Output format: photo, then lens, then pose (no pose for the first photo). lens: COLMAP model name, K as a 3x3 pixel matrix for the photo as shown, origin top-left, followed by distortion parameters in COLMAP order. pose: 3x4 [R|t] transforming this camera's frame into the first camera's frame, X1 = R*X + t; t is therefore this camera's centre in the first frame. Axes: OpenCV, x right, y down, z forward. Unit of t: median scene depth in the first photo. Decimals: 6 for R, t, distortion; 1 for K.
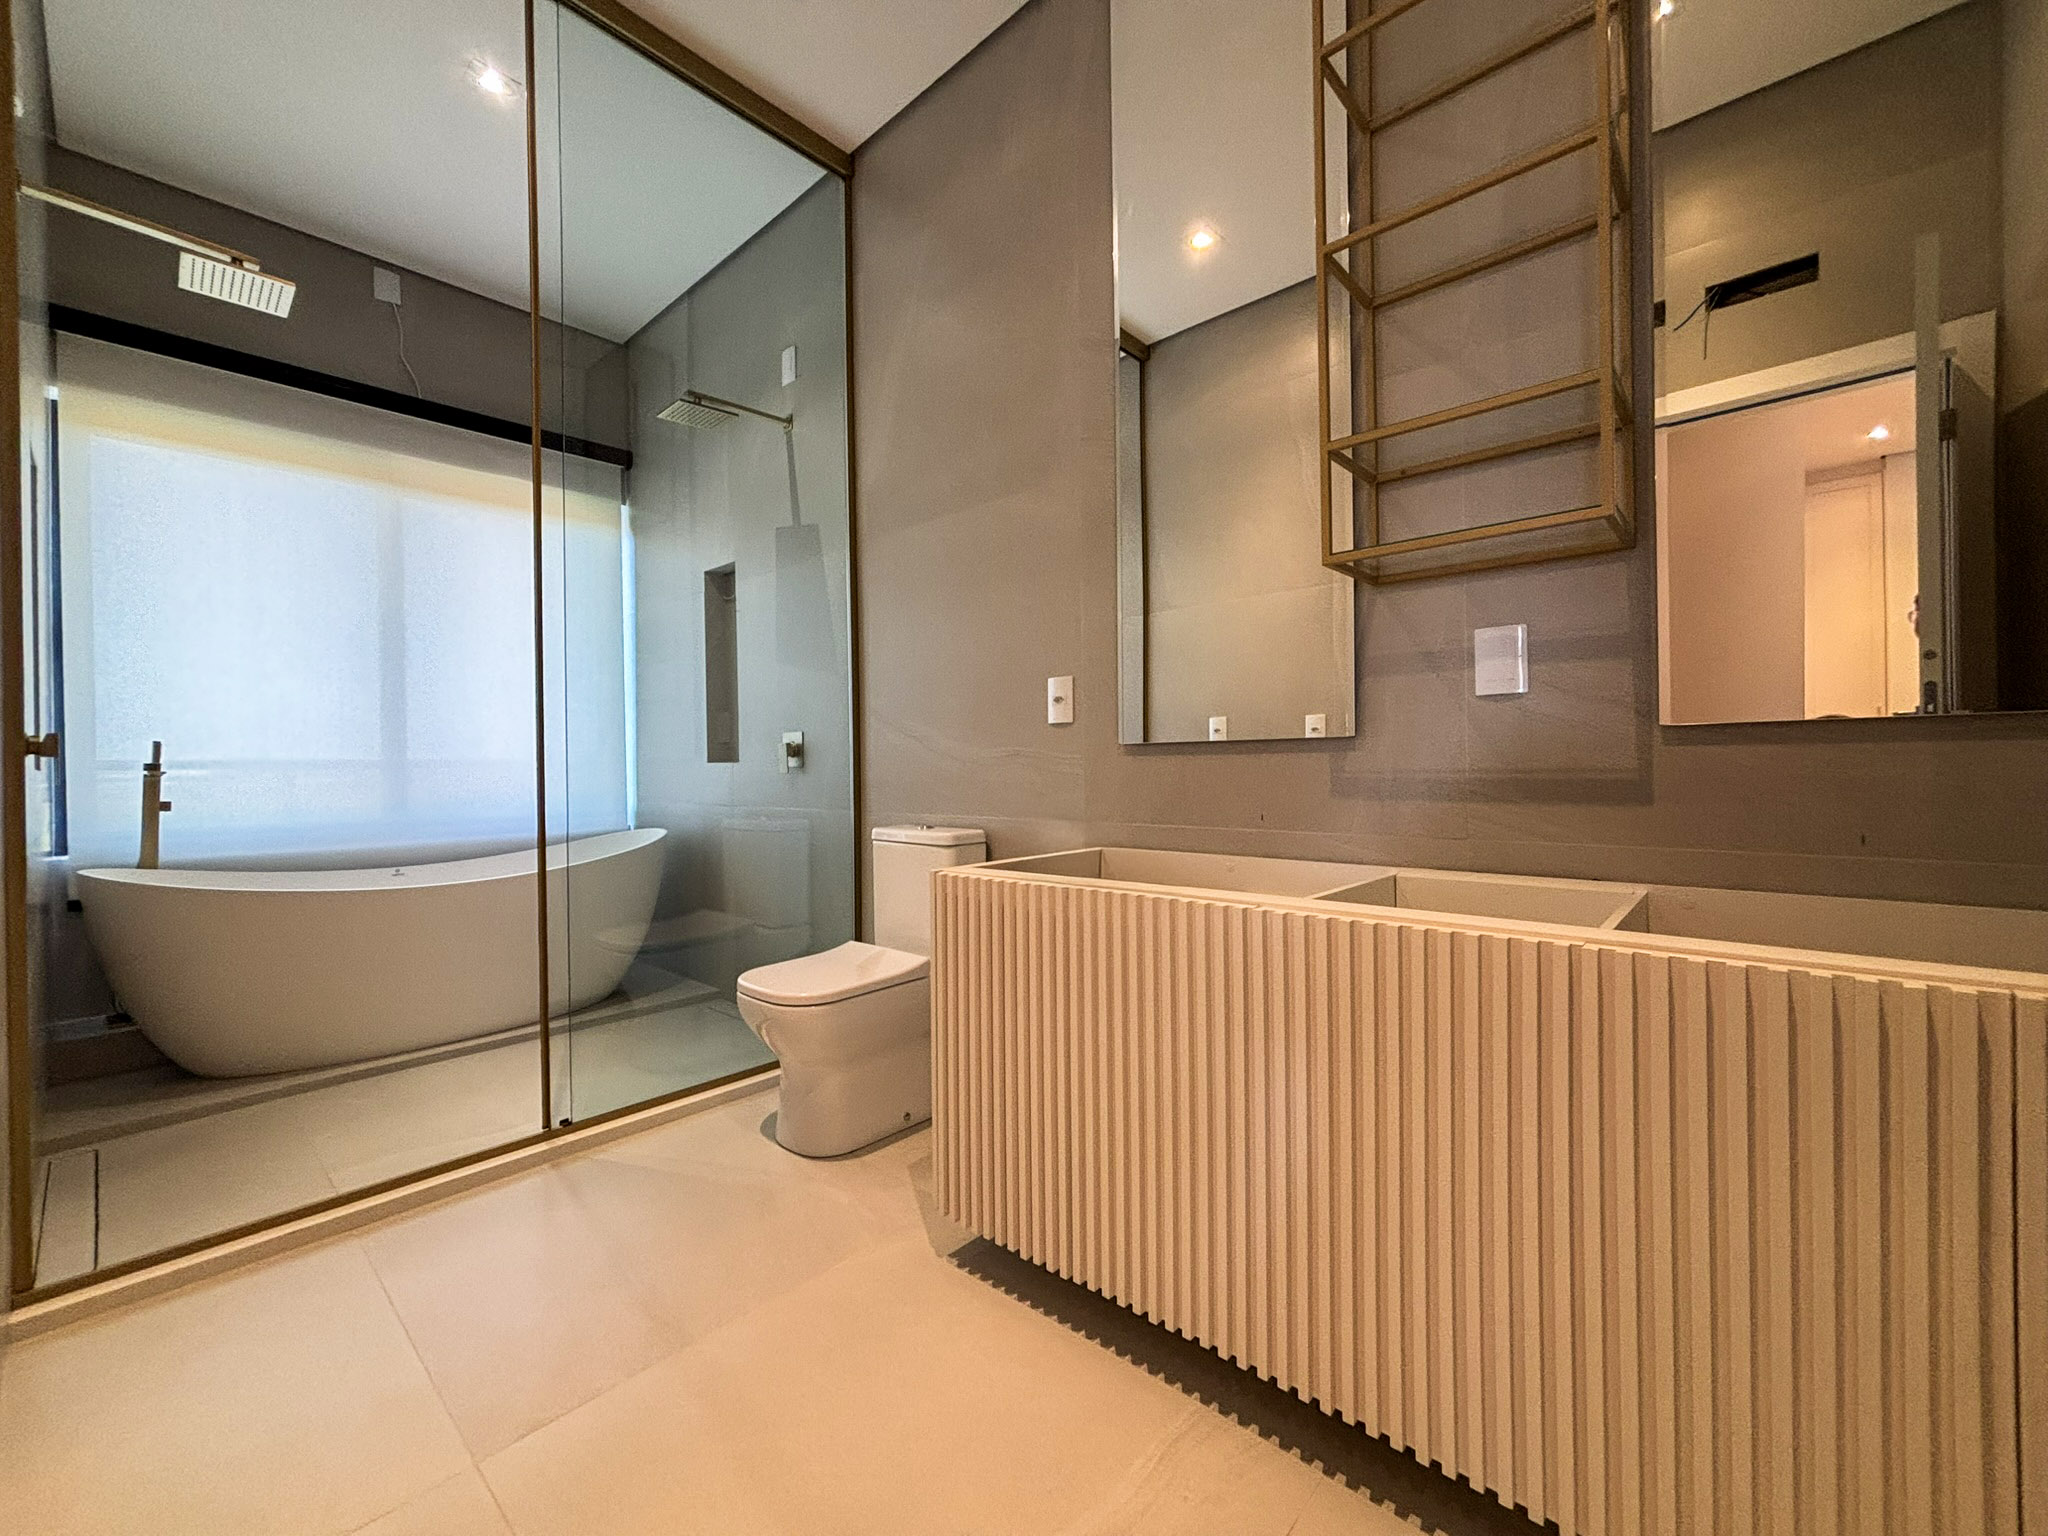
lens RADIAL K [[825.4, 0, 1024.0], [0, 825.4, 772.2], [0, 0, 1]] dist [0.002976, -0.001857]
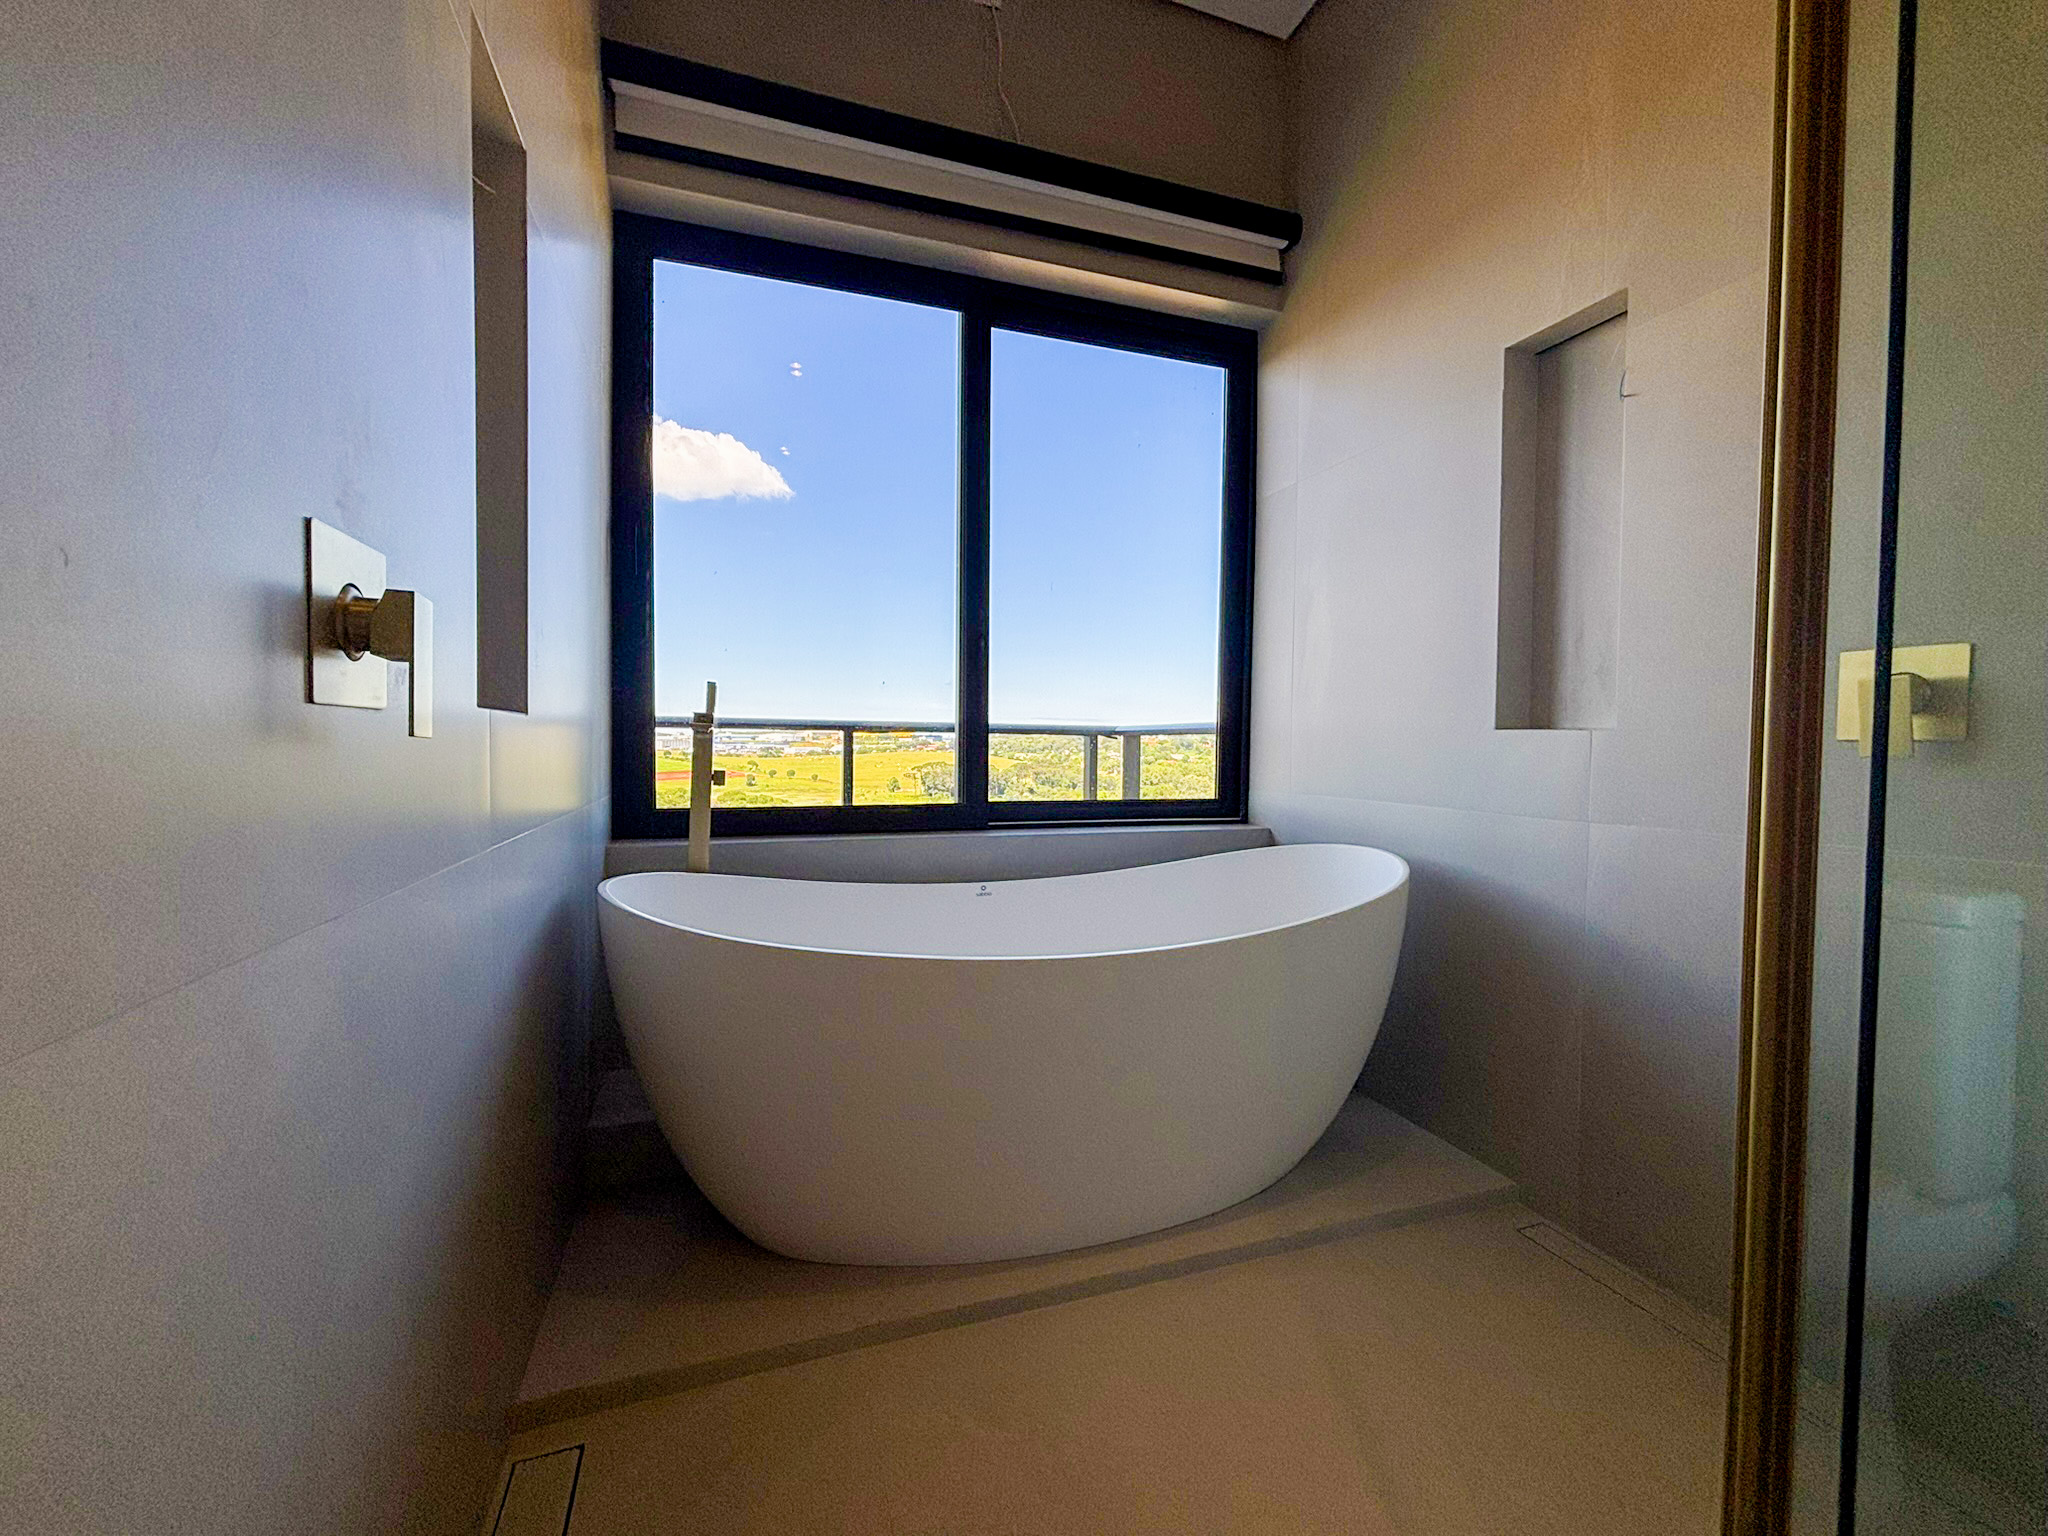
lens RADIAL K [[825.4, 0, 1019.8], [0, 825.4, 767.1], [0, 0, 1]] dist [0.002976, -0.001857]
pose [[0.877086, 0.039795, -0.478682, -0.498897], [-0.027660, 0.999093, 0.032377, 0.003987], [0.479536, -0.015157, 0.877391, 0.524807]]
